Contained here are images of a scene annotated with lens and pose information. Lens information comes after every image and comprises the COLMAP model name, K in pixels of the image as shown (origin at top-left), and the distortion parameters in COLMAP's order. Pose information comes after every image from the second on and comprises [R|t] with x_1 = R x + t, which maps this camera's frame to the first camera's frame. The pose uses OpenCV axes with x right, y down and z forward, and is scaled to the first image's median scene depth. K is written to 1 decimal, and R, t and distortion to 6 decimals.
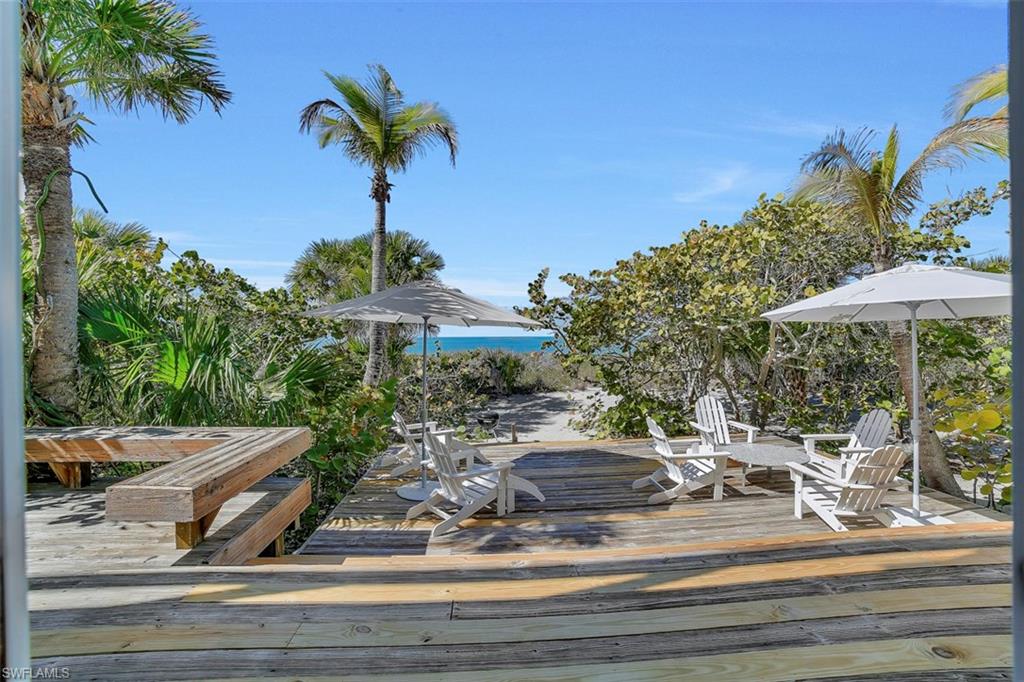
lens RADIAL K [[432.0, 0, 512.0], [0, 432.0, 338.9], [0, 0, 1]] dist [-0.038020, 0.000103]
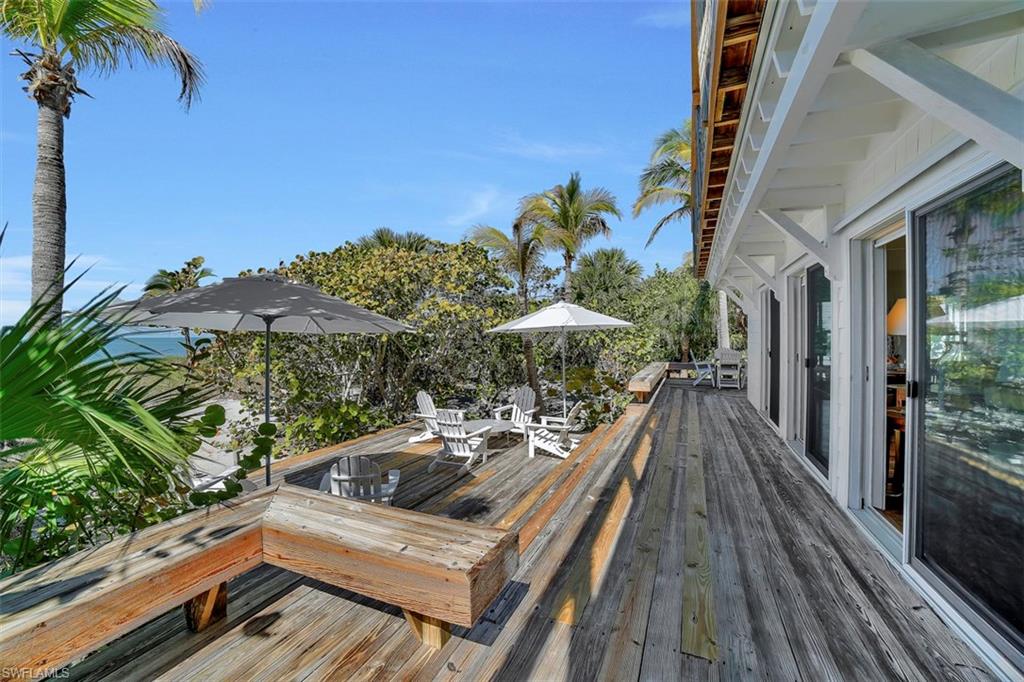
lens RADIAL K [[432.0, 0, 512.0], [0, 432.0, 338.9], [0, 0, 1]] dist [-0.038020, 0.000103]
pose [[0.421376, 0.013506, 0.906785, -0.814278], [-0.005480, 0.999909, -0.012346, -0.015028], [-0.906869, 0.000233, 0.421412, 0.326551]]
